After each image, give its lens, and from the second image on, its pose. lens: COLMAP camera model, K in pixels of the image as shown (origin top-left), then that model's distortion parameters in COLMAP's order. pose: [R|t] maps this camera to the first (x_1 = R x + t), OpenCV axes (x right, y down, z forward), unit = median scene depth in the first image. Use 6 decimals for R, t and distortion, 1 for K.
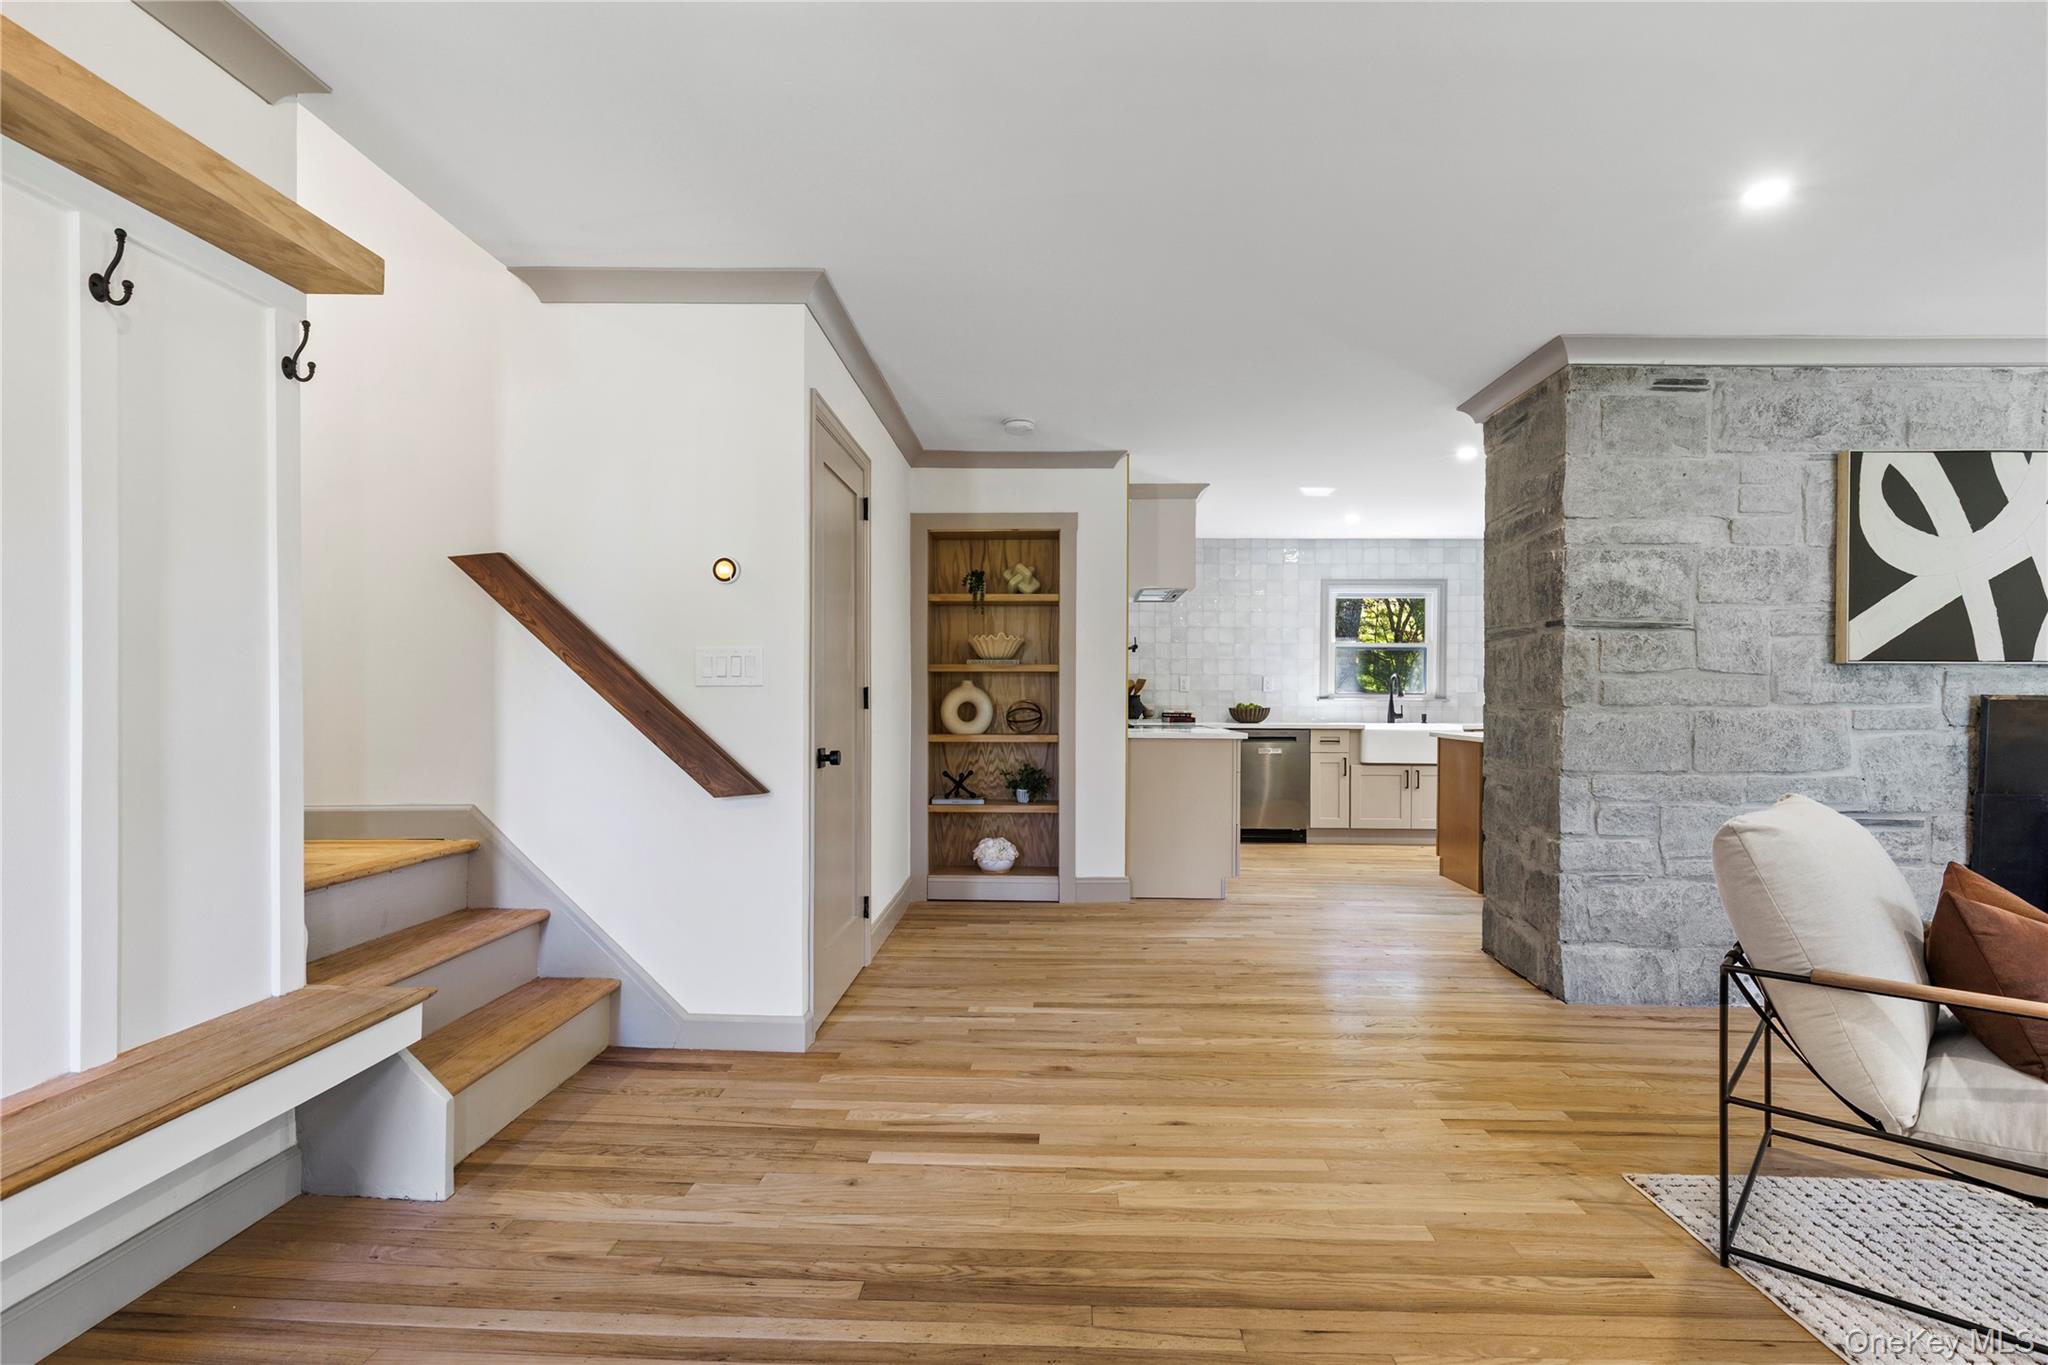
lens RADIAL K [[939.8, 0, 1039.6], [0, 939.8, 703.4], [0, 0, 1]] dist [0.000380, 0.000121]
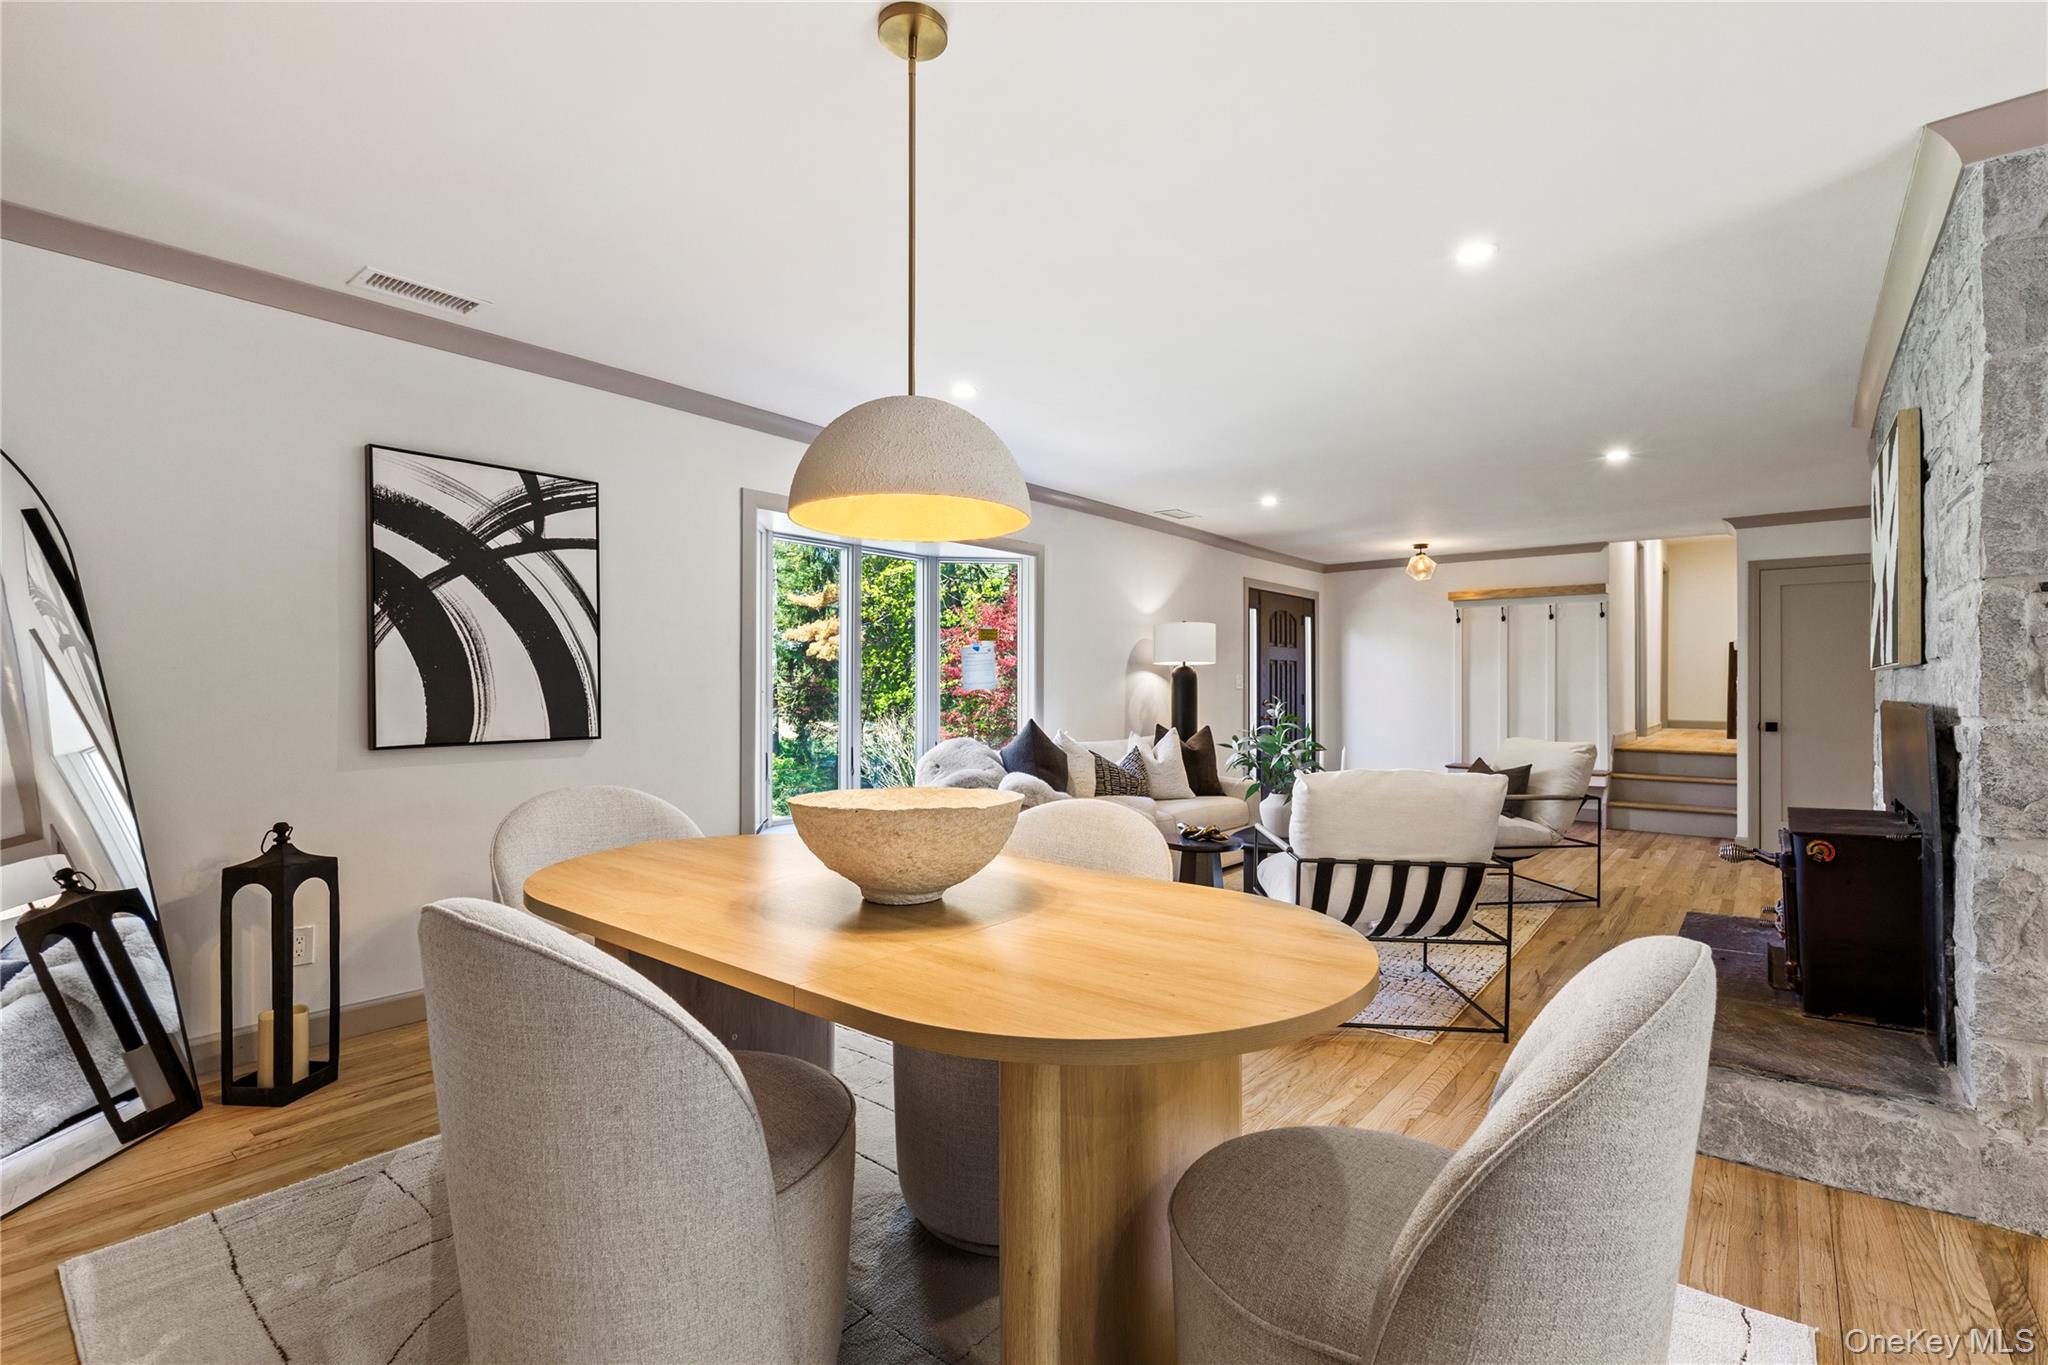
lens RADIAL K [[914.4, 0, 1041.9], [0, 914.4, 689.7], [0, 0, 1]] dist [-0.001289, -0.000256]
pose [[-0.604158, -0.003971, -0.796854, 2.226649], [-0.012810, 0.999907, 0.004729, -0.013366], [0.796761, 0.013065, -0.604153, 0.858524]]
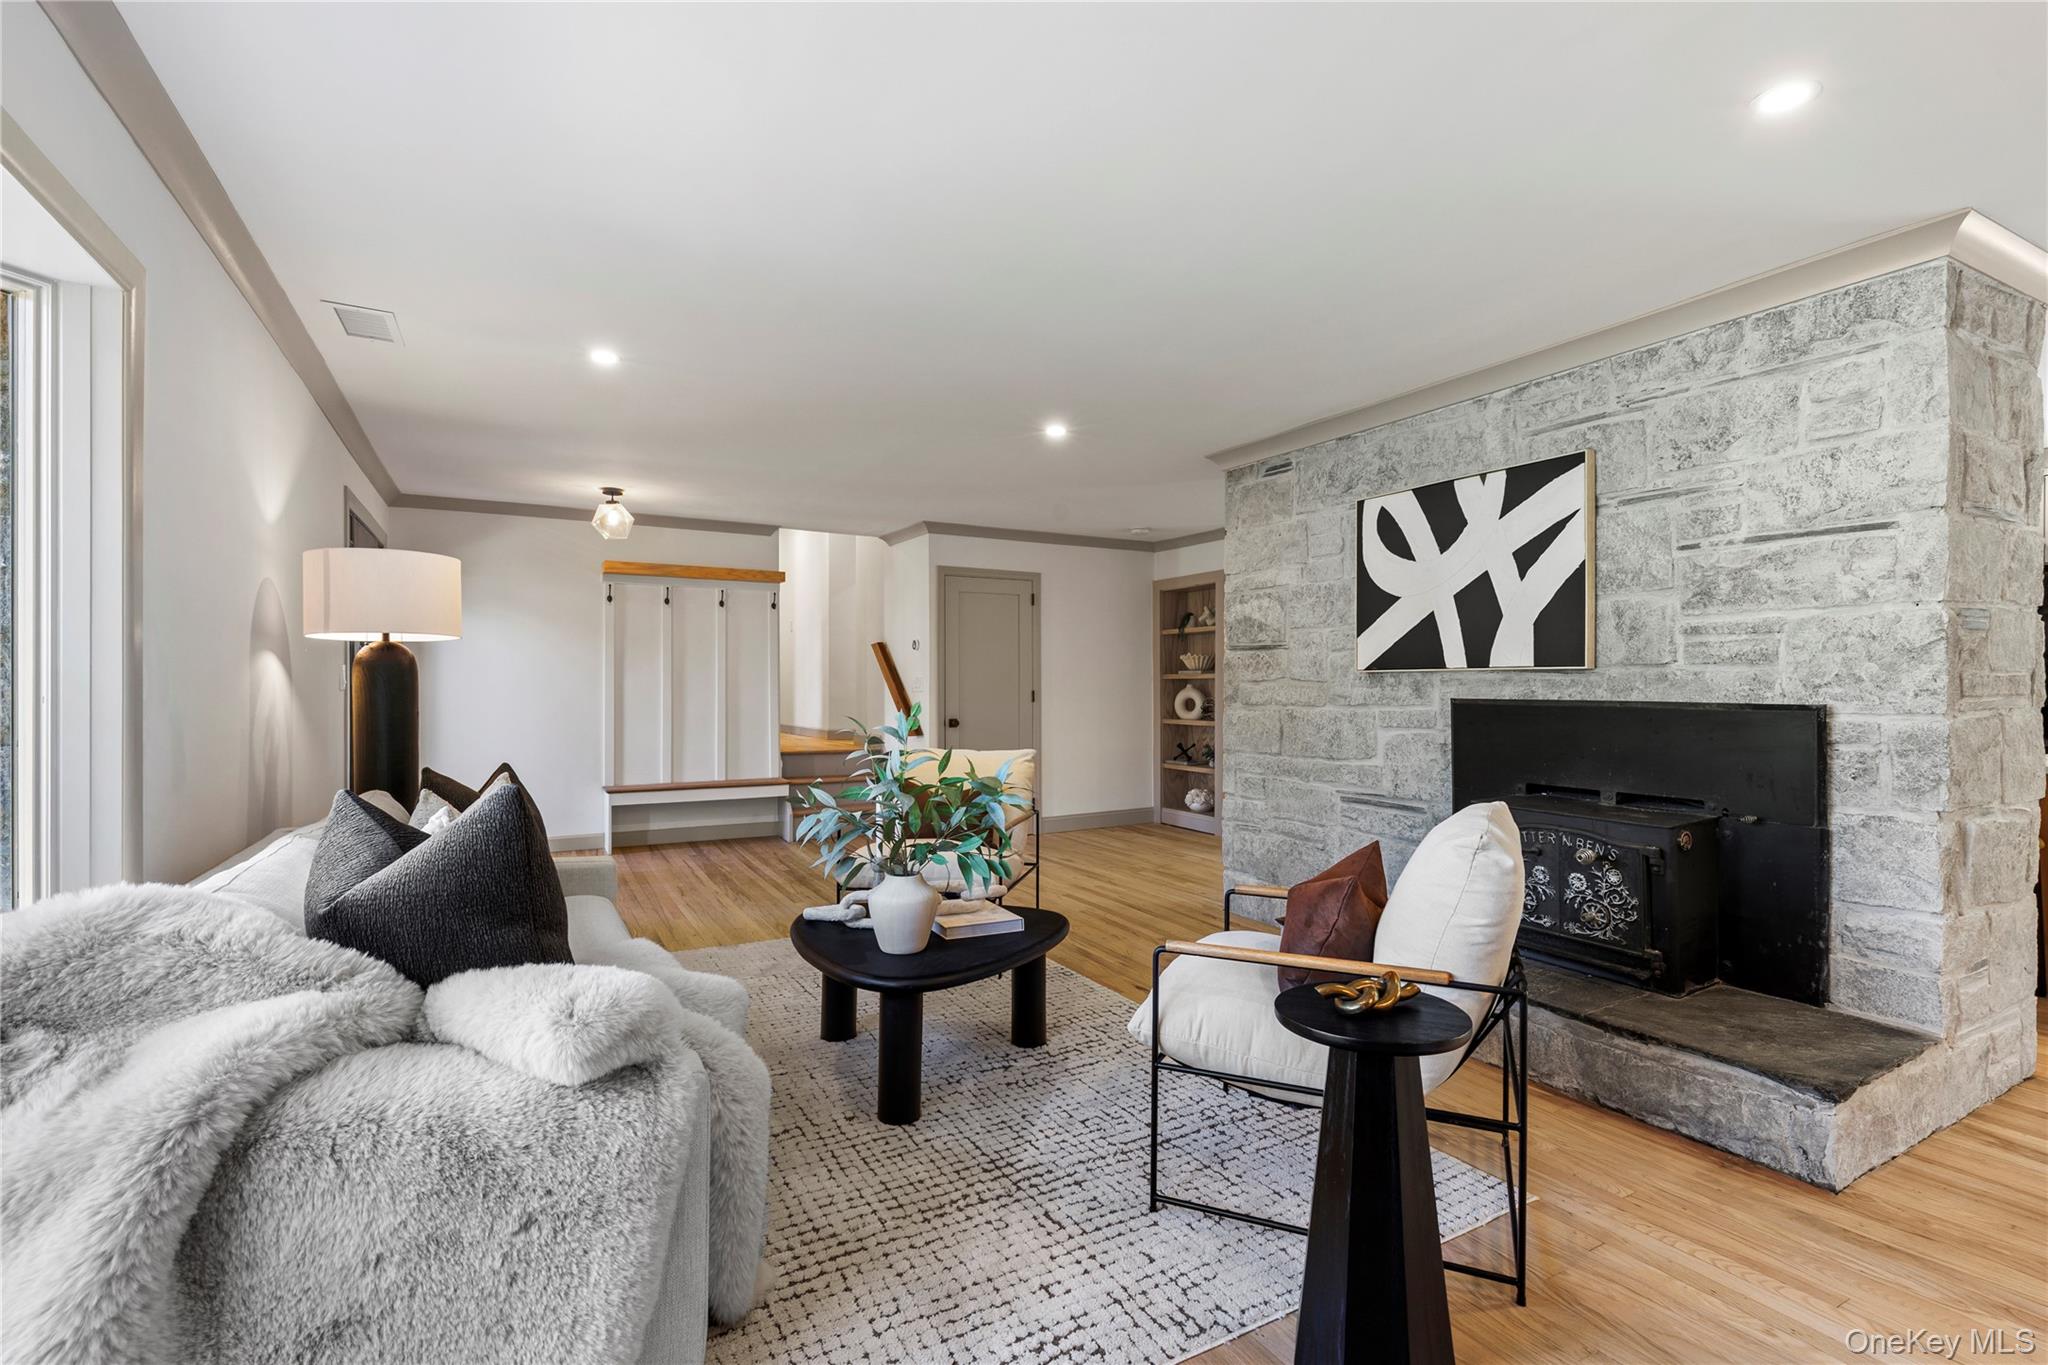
lens RADIAL K [[932.2, 0, 1041.3], [0, 932.2, 683.3], [0, 0, 1]] dist [0.001885, -0.000668]
pose [[0.518679, -0.008096, -0.854931, 1.657814], [-0.003627, 0.999925, -0.011669, -0.012271], [0.854961, 0.009154, 0.518611, 0.010542]]
